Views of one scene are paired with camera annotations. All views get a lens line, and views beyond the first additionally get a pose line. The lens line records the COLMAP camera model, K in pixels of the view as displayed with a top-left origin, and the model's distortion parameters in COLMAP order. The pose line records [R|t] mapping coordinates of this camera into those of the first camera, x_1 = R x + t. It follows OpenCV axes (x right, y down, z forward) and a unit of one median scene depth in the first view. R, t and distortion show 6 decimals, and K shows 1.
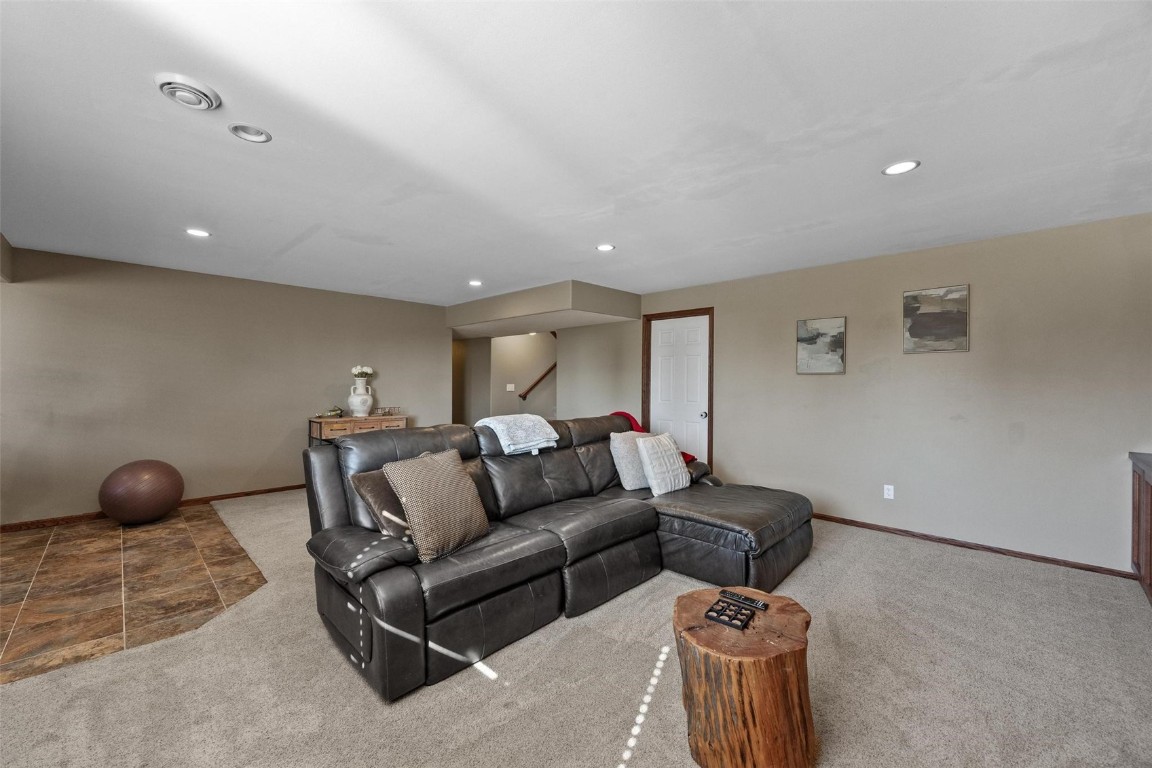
lens RADIAL K [[446.6, 0, 579.3], [0, 446.6, 382.4], [0, 0, 1]] dist [-0.002656, 0.000901]
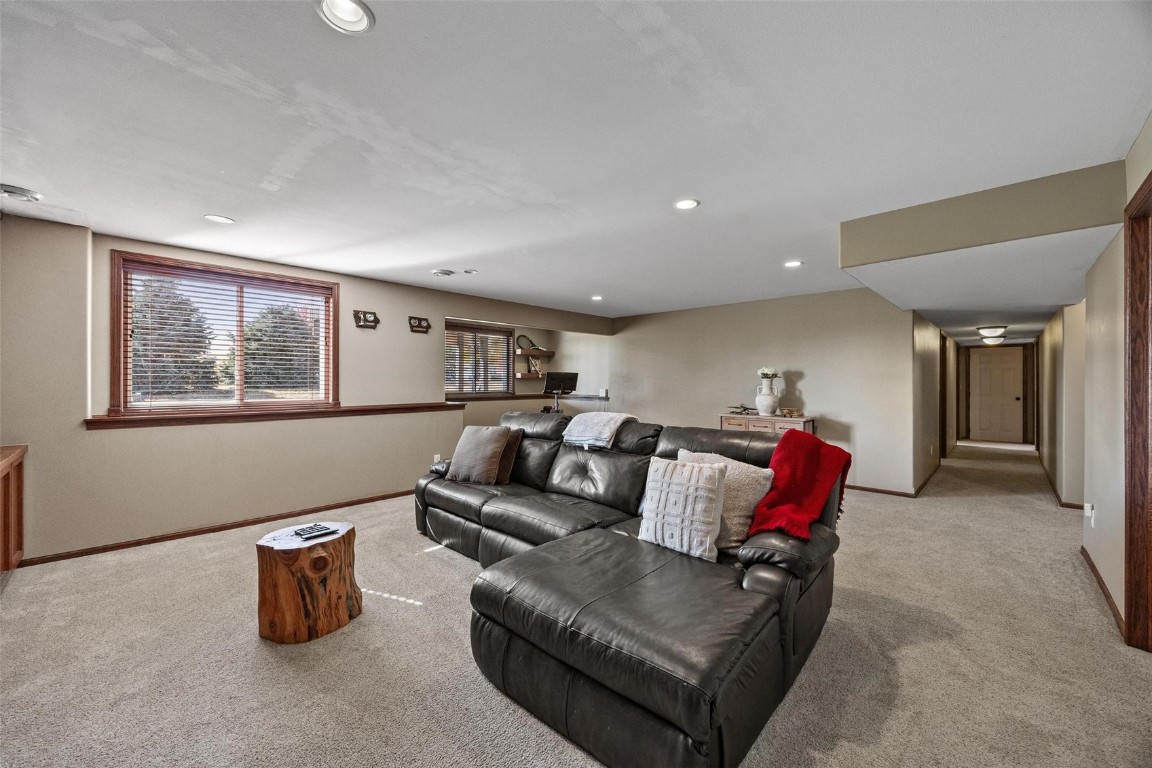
lens RADIAL K [[446.6, 0, 582.5], [0, 446.6, 378.9], [0, 0, 1]] dist [-0.002656, 0.000901]
pose [[0.025661, -0.002956, -0.999666, 0.562730], [-0.012098, 0.999921, -0.003268, -0.001528], [0.999597, 0.012178, 0.025623, 0.563956]]
